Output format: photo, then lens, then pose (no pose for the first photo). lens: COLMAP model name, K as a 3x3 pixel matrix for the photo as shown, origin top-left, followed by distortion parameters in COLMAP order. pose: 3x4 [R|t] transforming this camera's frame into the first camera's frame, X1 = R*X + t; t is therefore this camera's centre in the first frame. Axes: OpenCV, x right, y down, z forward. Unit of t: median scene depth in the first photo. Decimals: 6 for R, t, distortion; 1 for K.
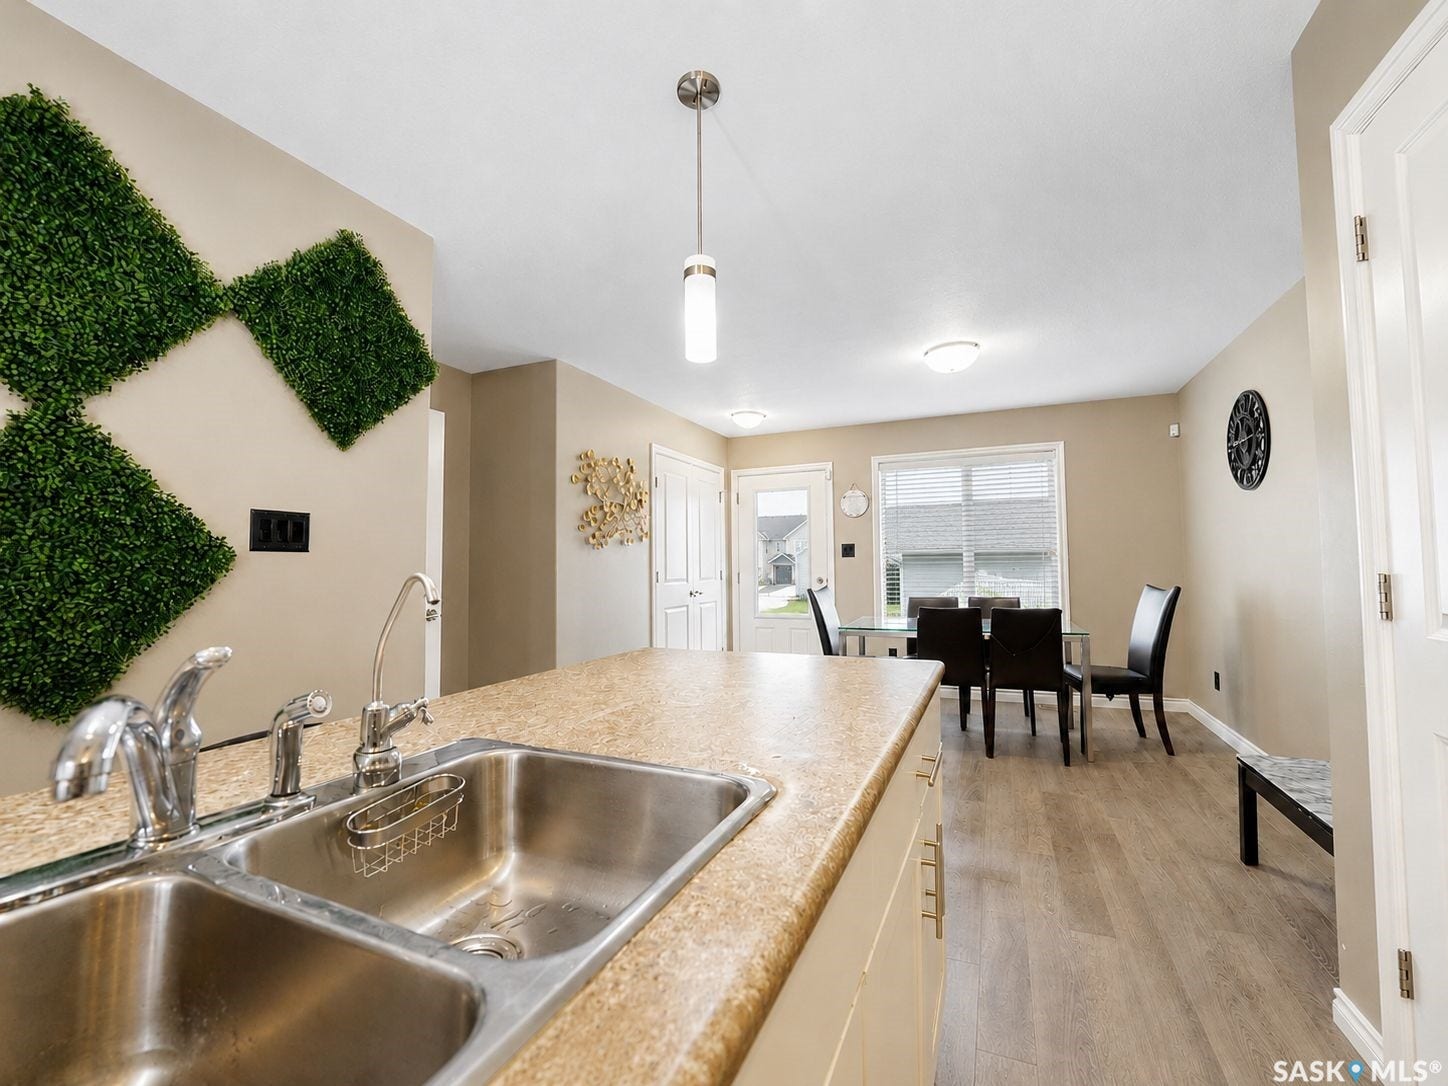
lens RADIAL K [[614.6, 0, 724.0], [0, 614.6, 543.0], [0, 0, 1]] dist [0.000677, -0.000024]
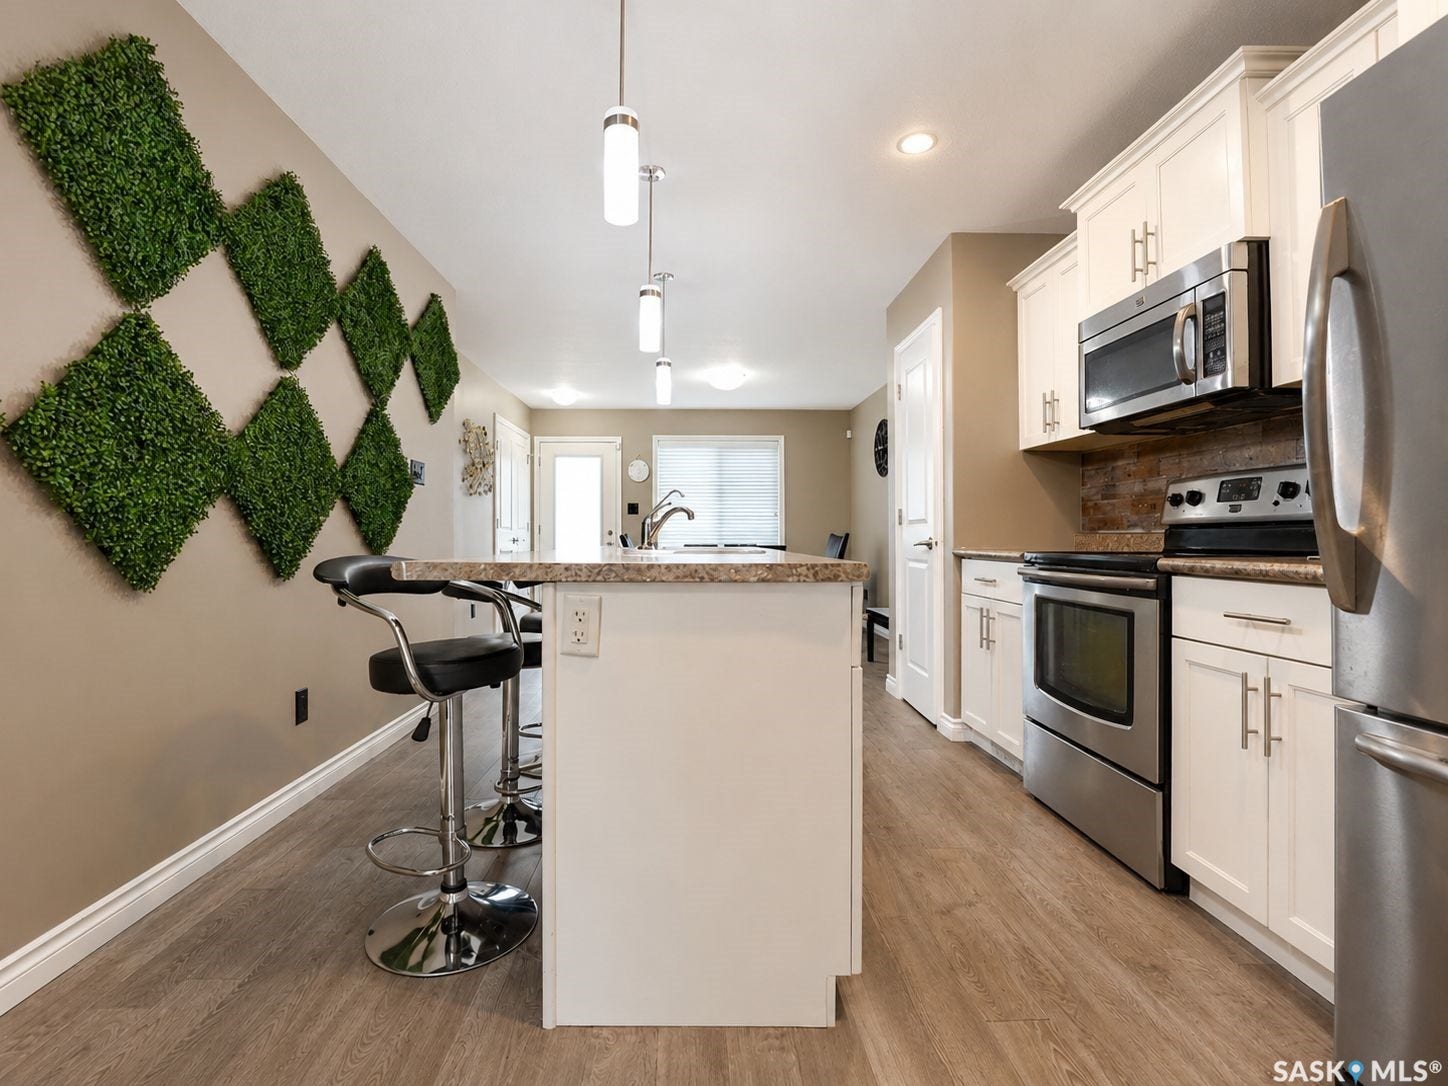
lens RADIAL K [[695.0, 0, 717.0], [0, 695.0, 534.3], [0, 0, 1]] dist [0.001328, -0.000070]
pose [[0.901863, 0.016833, 0.431695, -0.269838], [-0.031996, 0.999099, 0.027887, 0.020962], [-0.430837, -0.038963, 0.901588, -0.377168]]
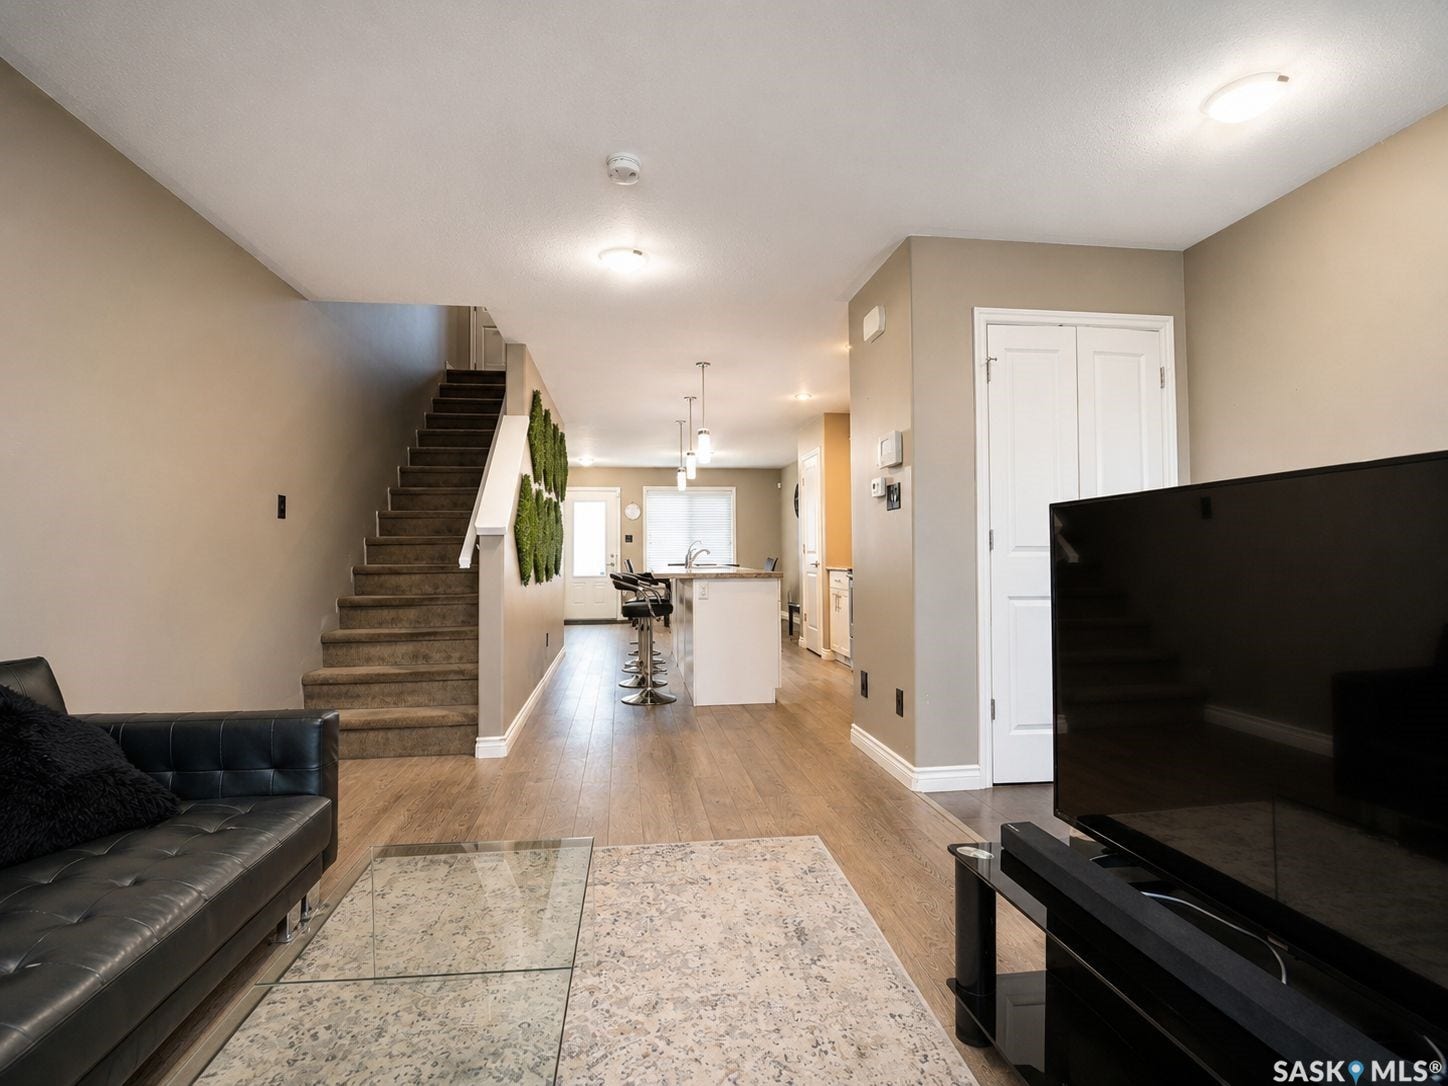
lens RADIAL K [[695.0, 0, 717.0], [0, 695.0, 534.3], [0, 0, 1]] dist [0.001328, -0.000070]
pose [[0.854135, 0.026793, 0.519361, -0.677019], [-0.032548, 0.999468, 0.001966, -0.012296], [-0.519032, -0.018583, 0.854553, -0.936544]]
